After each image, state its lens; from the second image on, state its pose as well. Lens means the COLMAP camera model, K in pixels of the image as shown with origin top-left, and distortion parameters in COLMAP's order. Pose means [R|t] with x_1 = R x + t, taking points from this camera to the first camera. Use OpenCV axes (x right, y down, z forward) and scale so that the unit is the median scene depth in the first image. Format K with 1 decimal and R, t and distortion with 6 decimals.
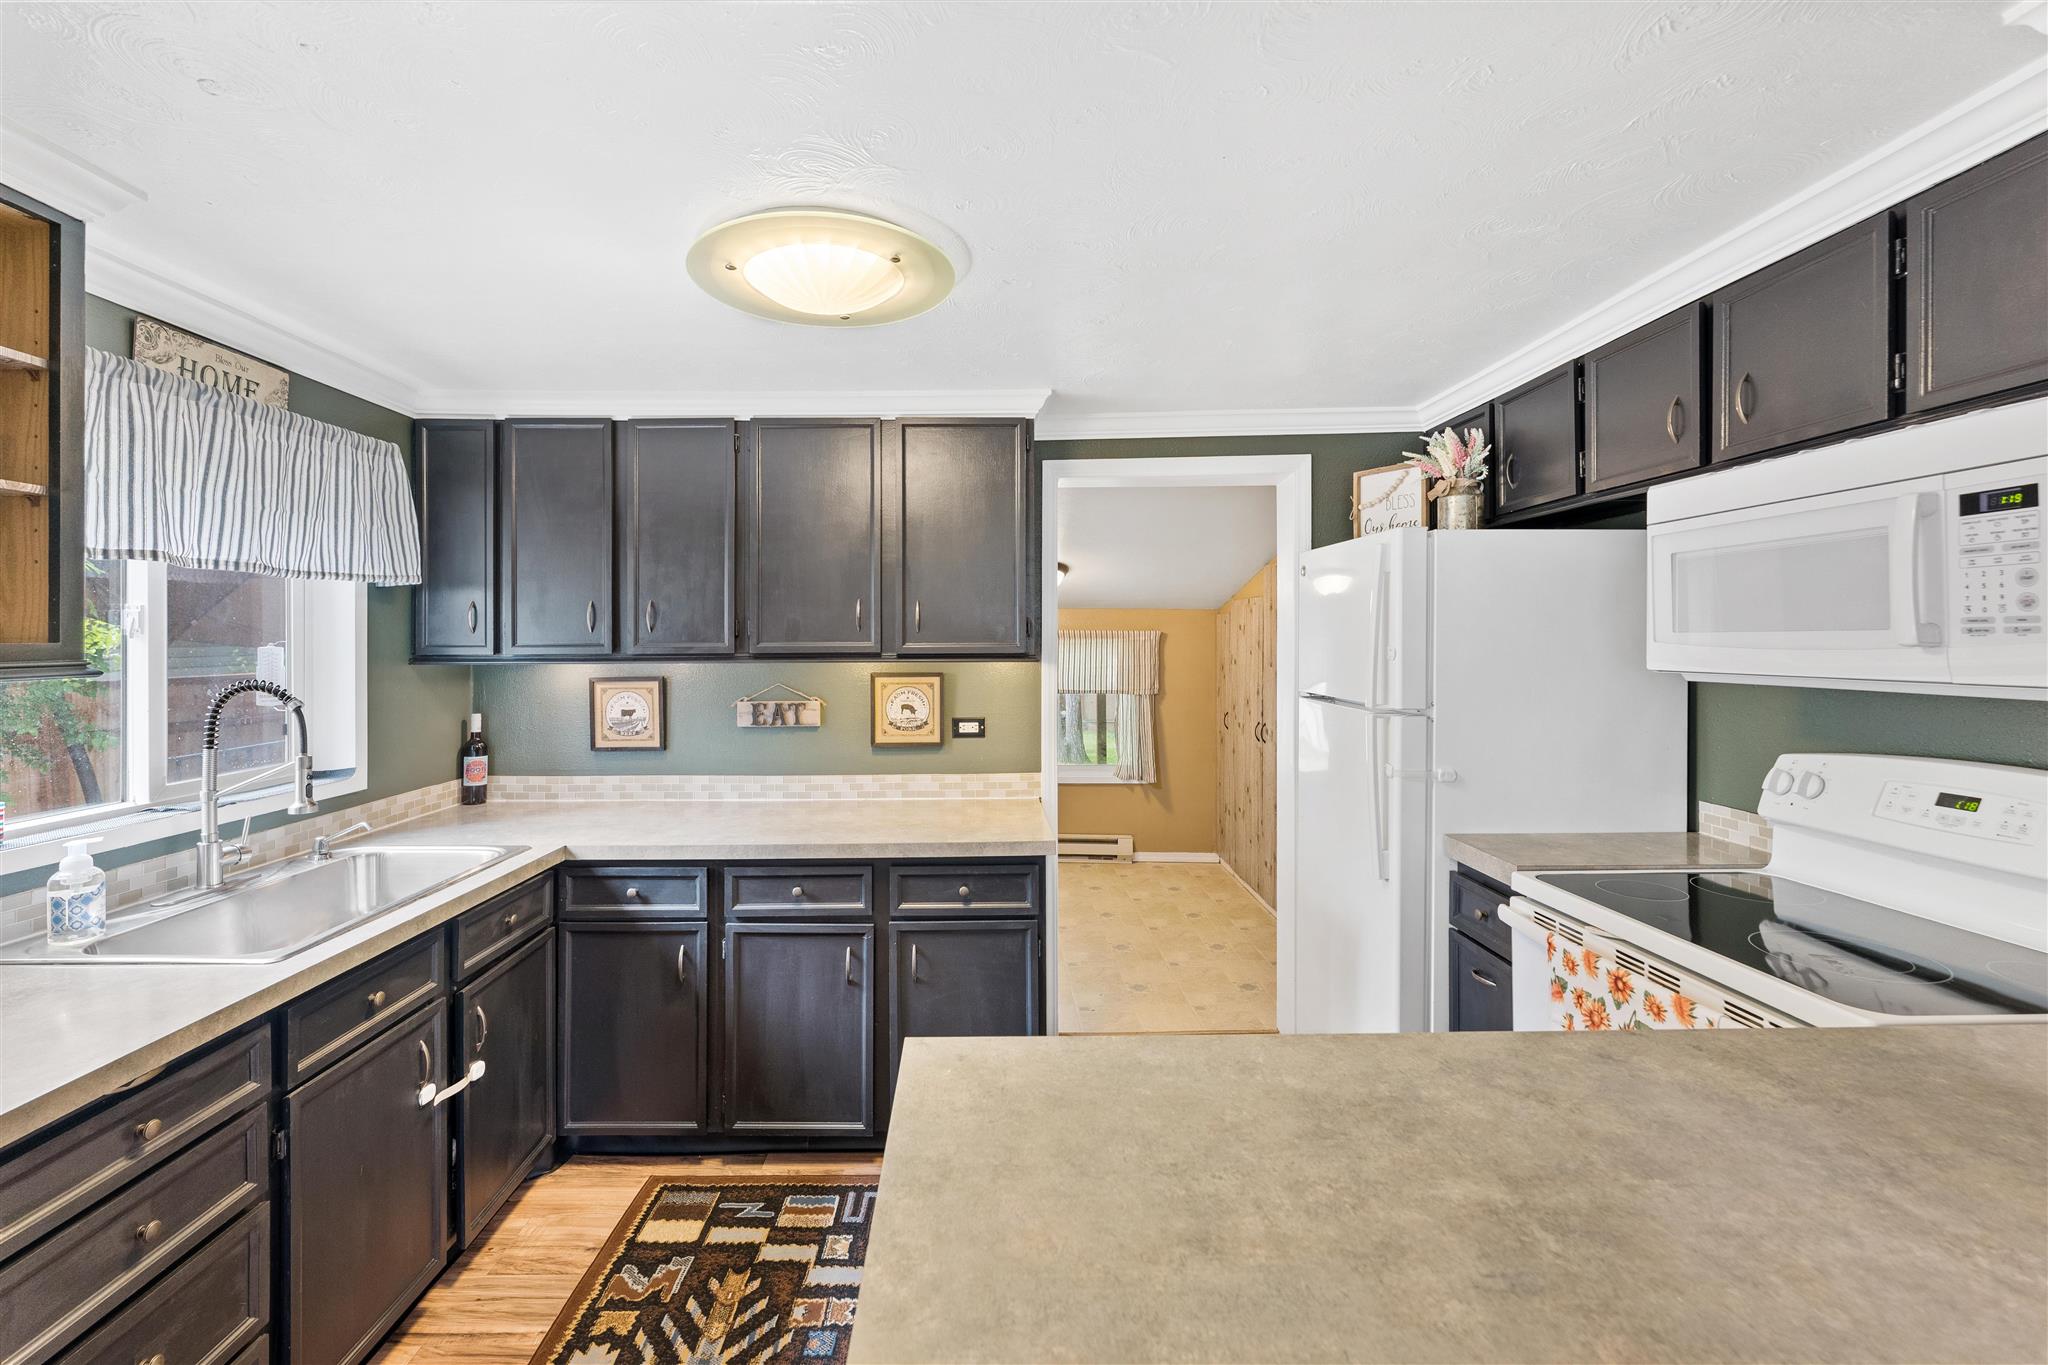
lens RADIAL K [[863.7, 0, 1018.9], [0, 863.7, 641.3], [0, 0, 1]] dist [0.000003, -0.000367]
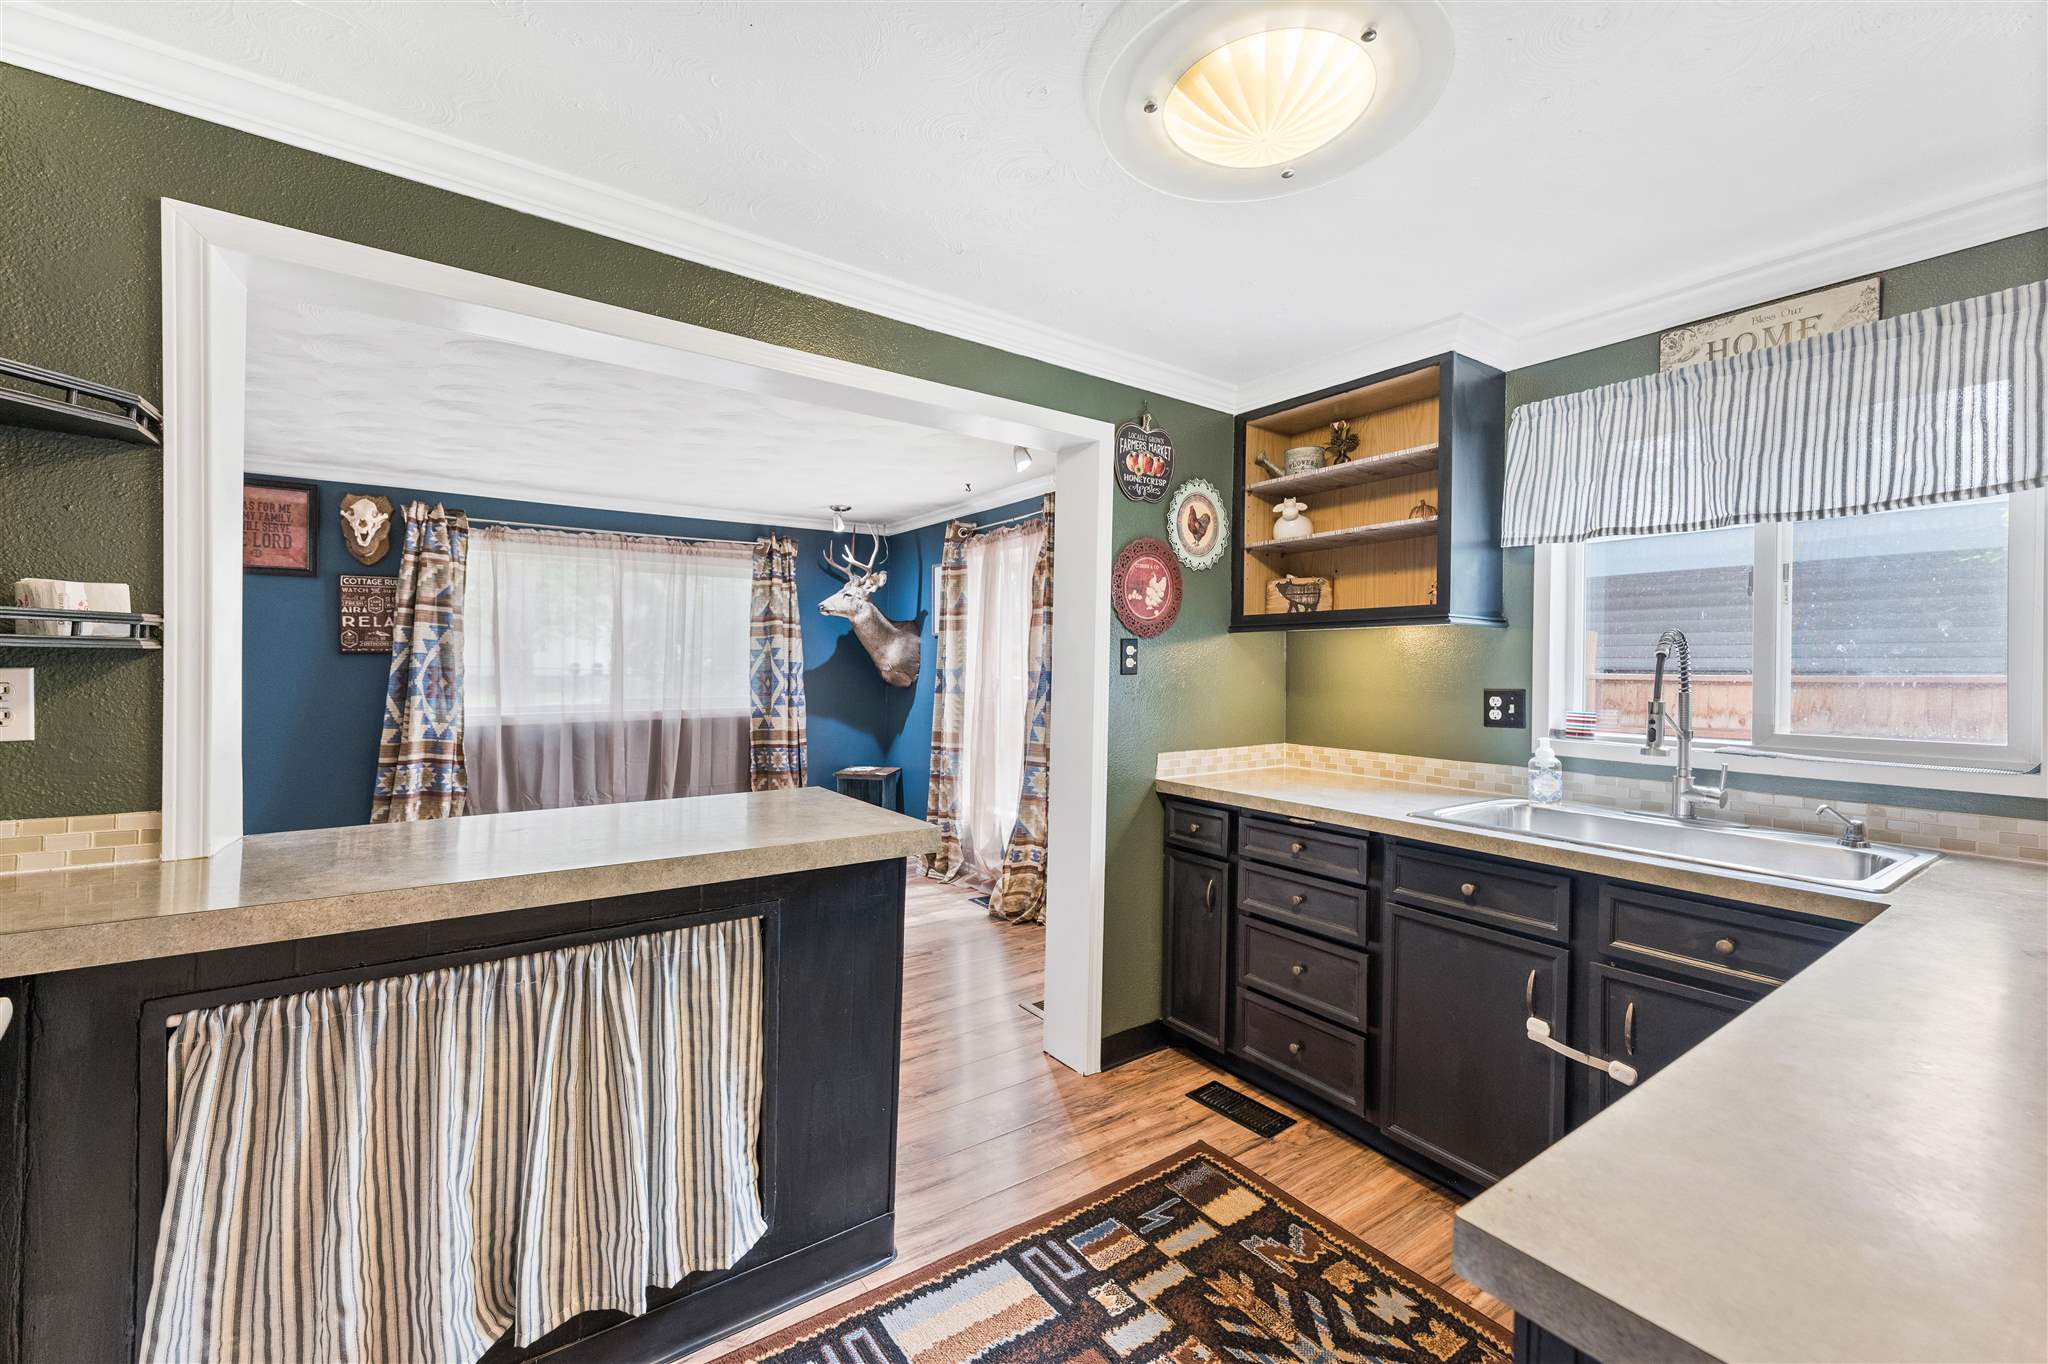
lens RADIAL K [[845.0, 0, 1064.4], [0, 845.0, 646.4], [0, 0, 1]] dist [-0.001118, -0.000207]
pose [[-0.822424, -0.014306, -0.568695, 0.269124], [-0.003670, 0.999796, -0.019844, 0.071247], [0.568863, -0.014233, -0.822309, 1.144238]]
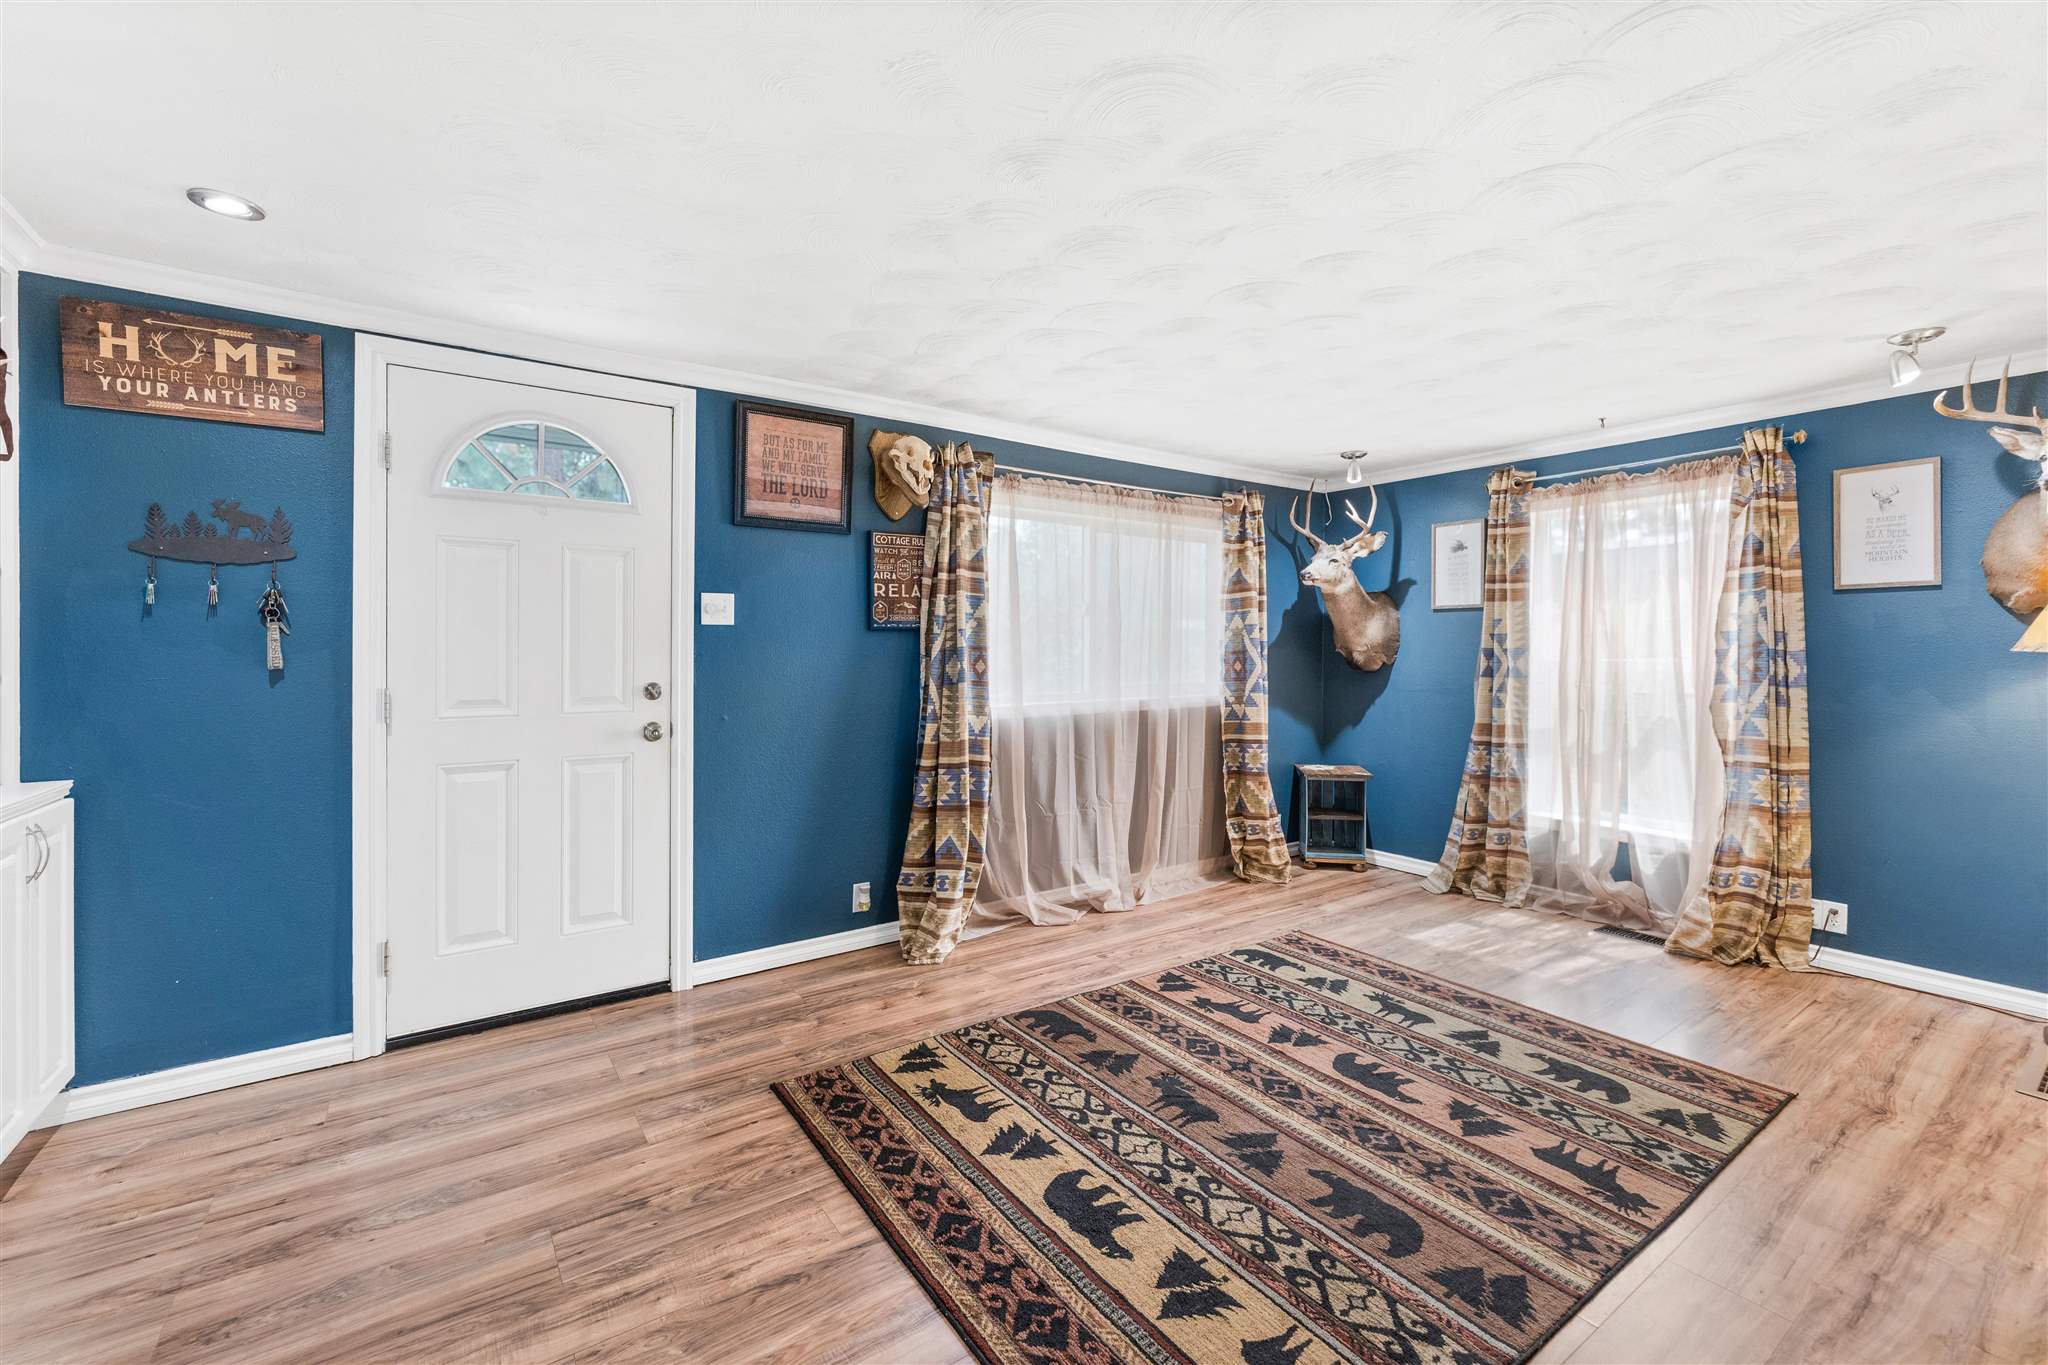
lens RADIAL K [[863.7, 0, 1018.9], [0, 863.7, 641.3], [0, 0, 1]] dist [0.000003, -0.000367]
pose [[-0.826453, -0.005174, -0.562982, 1.087208], [-0.000122, 0.999959, -0.009011, 0.087981], [0.563006, -0.007378, -0.826420, 0.208456]]
